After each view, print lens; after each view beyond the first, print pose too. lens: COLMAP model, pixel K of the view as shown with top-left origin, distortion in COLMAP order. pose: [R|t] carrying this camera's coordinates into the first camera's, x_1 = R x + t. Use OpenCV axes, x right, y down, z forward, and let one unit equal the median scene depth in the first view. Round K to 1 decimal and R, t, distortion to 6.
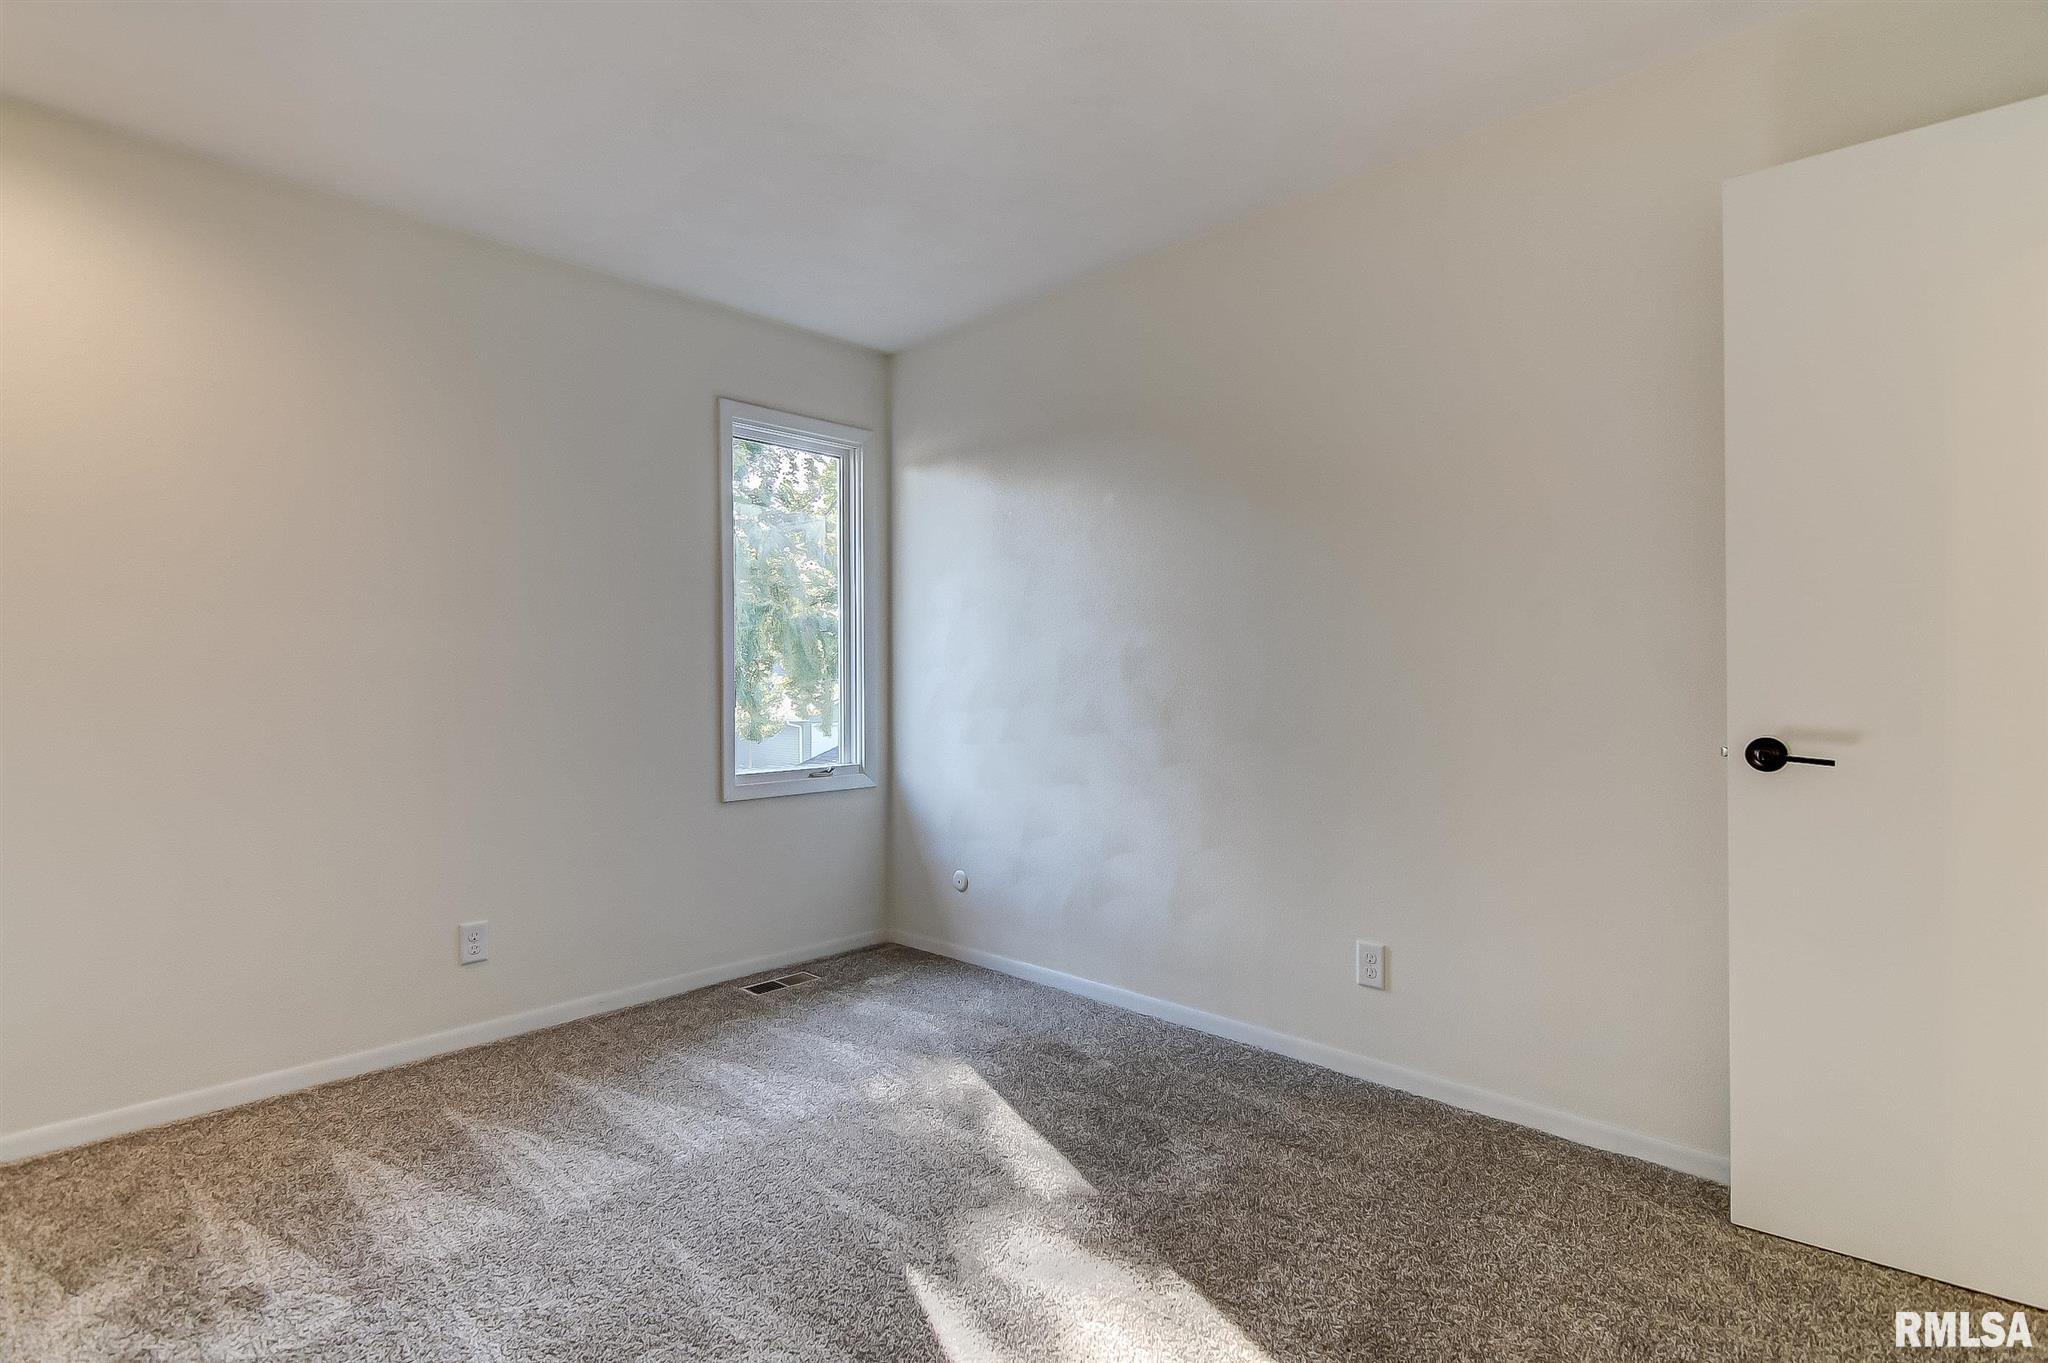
lens RADIAL K [[981.7, 0, 1015.8], [0, 981.7, 678.6], [0, 0, 1]] dist [0.016955, -0.013820]
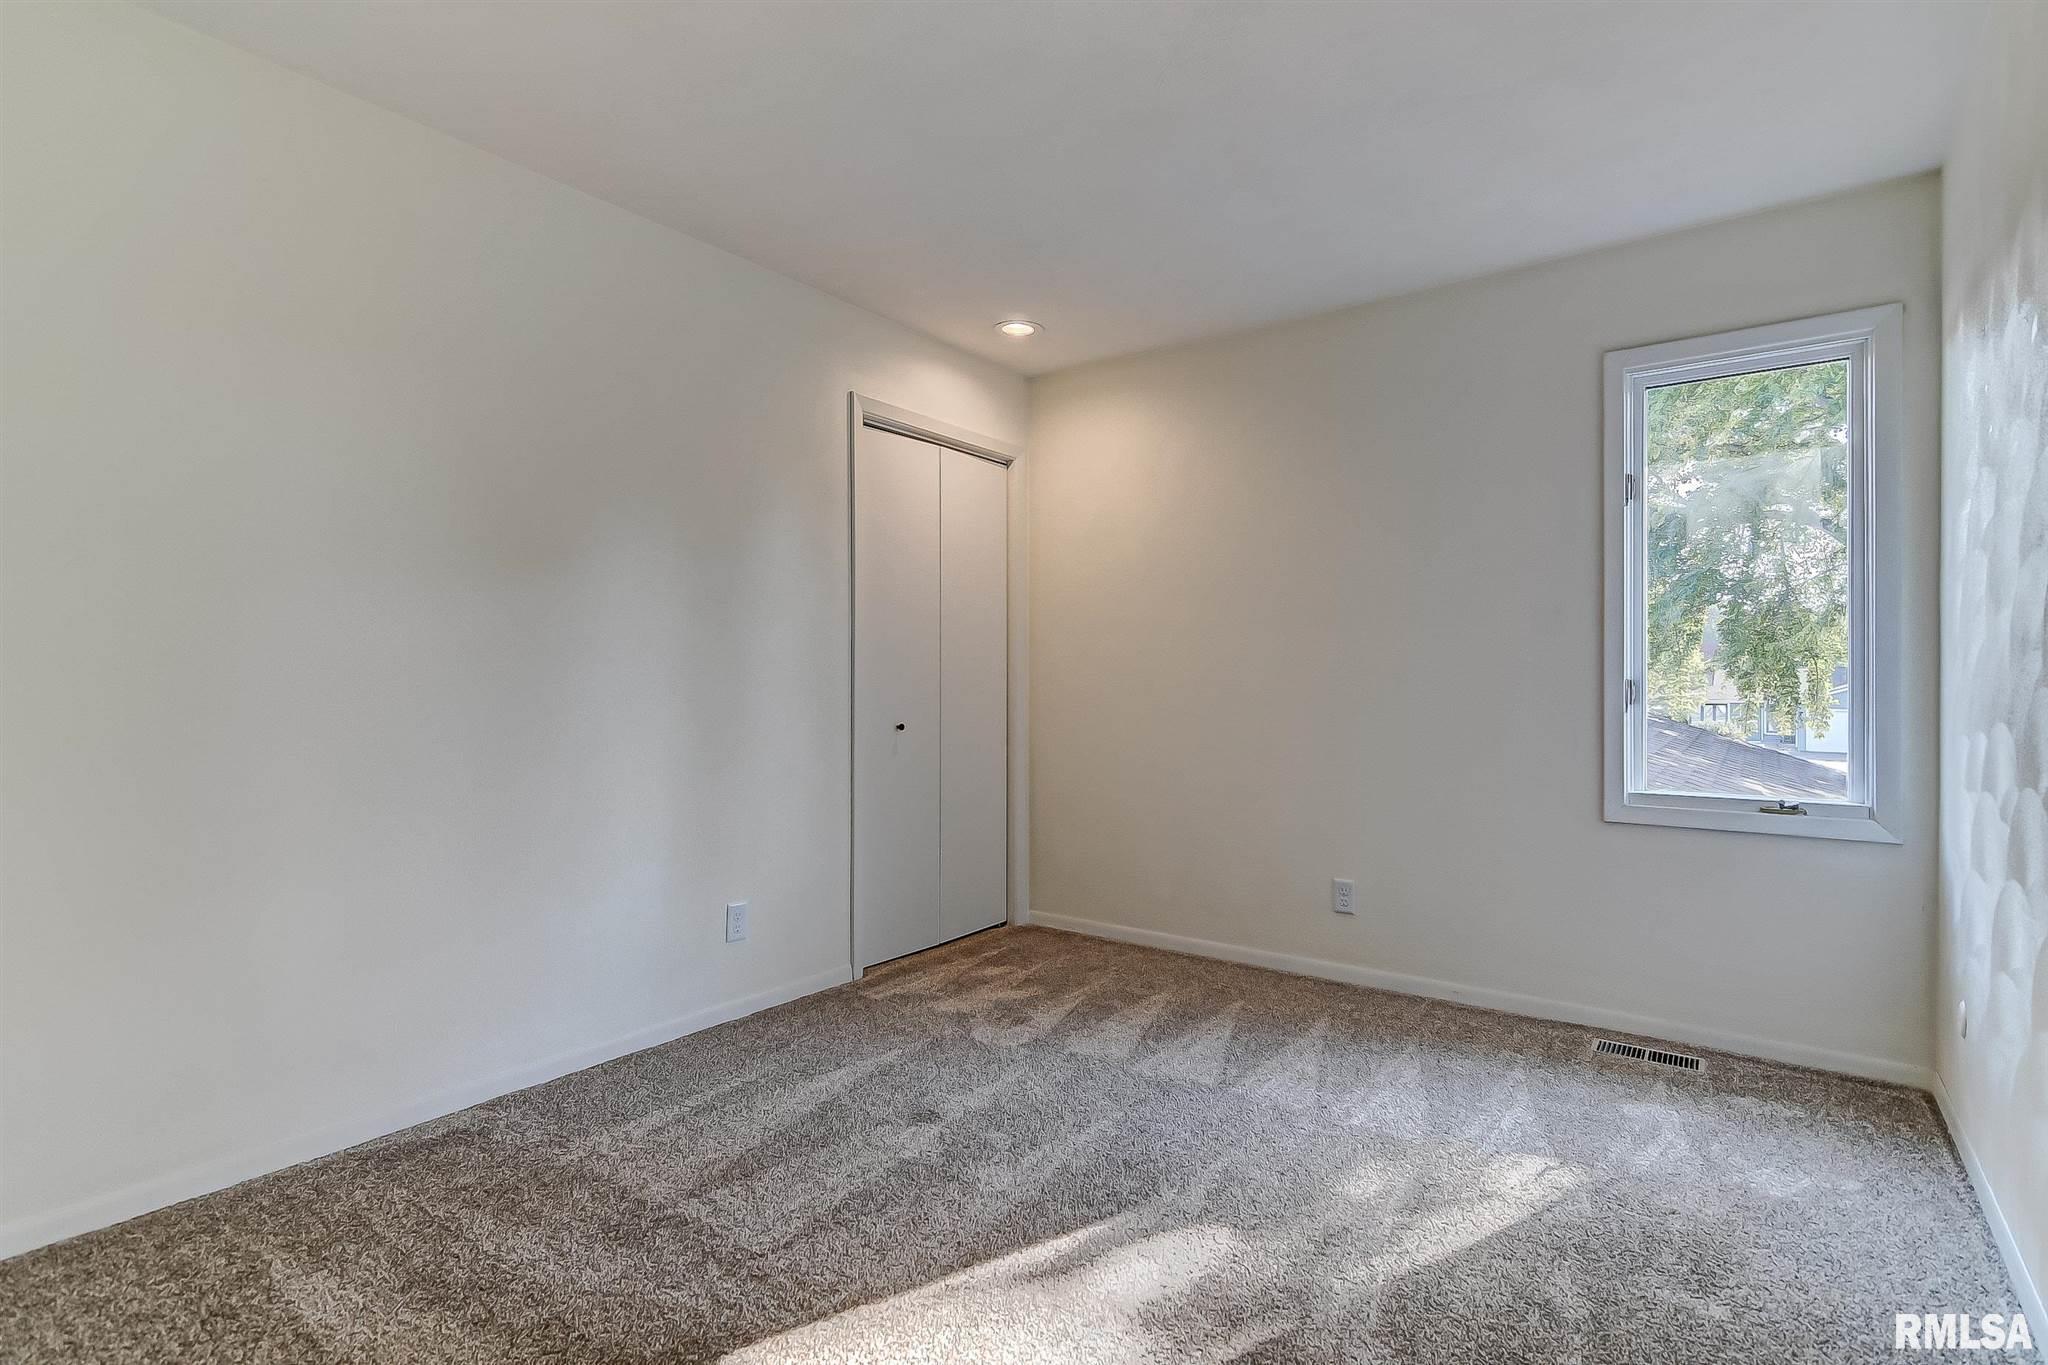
lens RADIAL K [[981.7, 0, 1015.8], [0, 981.7, 679.6], [0, 0, 1]] dist [0.016955, -0.013820]
pose [[0.124219, 0.006518, -0.992233, 0.547407], [0.000026, 0.999978, 0.006572, -0.005244], [0.992255, -0.000842, 0.124217, 0.417292]]
